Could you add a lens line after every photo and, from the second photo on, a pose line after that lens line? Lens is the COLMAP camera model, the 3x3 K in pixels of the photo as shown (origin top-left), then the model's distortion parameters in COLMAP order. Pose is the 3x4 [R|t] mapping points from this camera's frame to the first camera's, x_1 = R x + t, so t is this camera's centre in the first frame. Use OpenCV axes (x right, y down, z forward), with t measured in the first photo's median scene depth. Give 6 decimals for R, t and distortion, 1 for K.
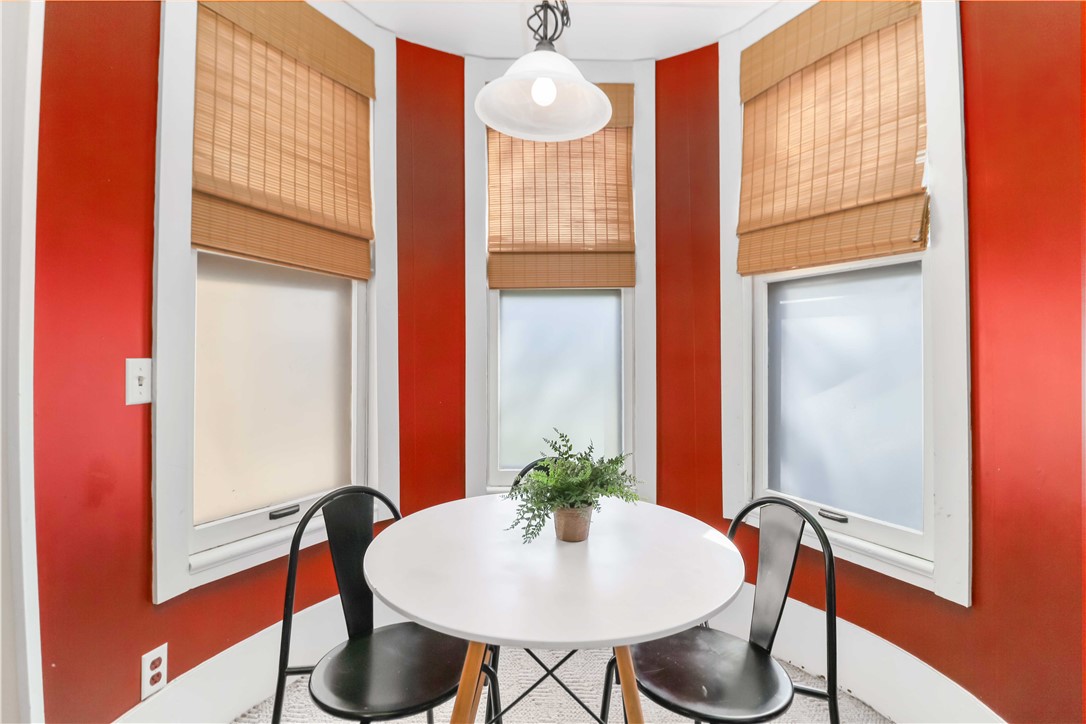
lens RADIAL K [[510.4, 0, 572.1], [0, 510.4, 353.8], [0, 0, 1]] dist [-0.008028, -0.009249]
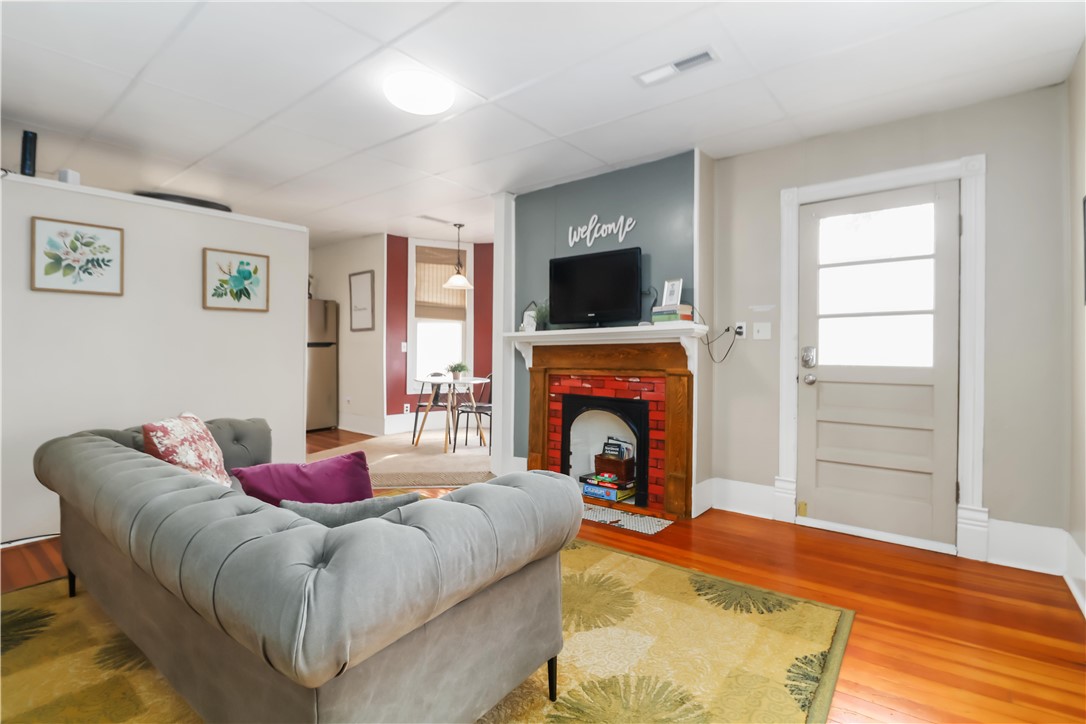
lens RADIAL K [[510.4, 0, 545.3], [0, 510.4, 345.0], [0, 0, 1]] dist [-0.008028, -0.009249]
pose [[0.781269, 0.001883, -0.624192, 2.120446], [-0.003898, 0.999991, -0.001862, 0.024354], [0.624182, 0.003887, 0.781269, -1.293856]]
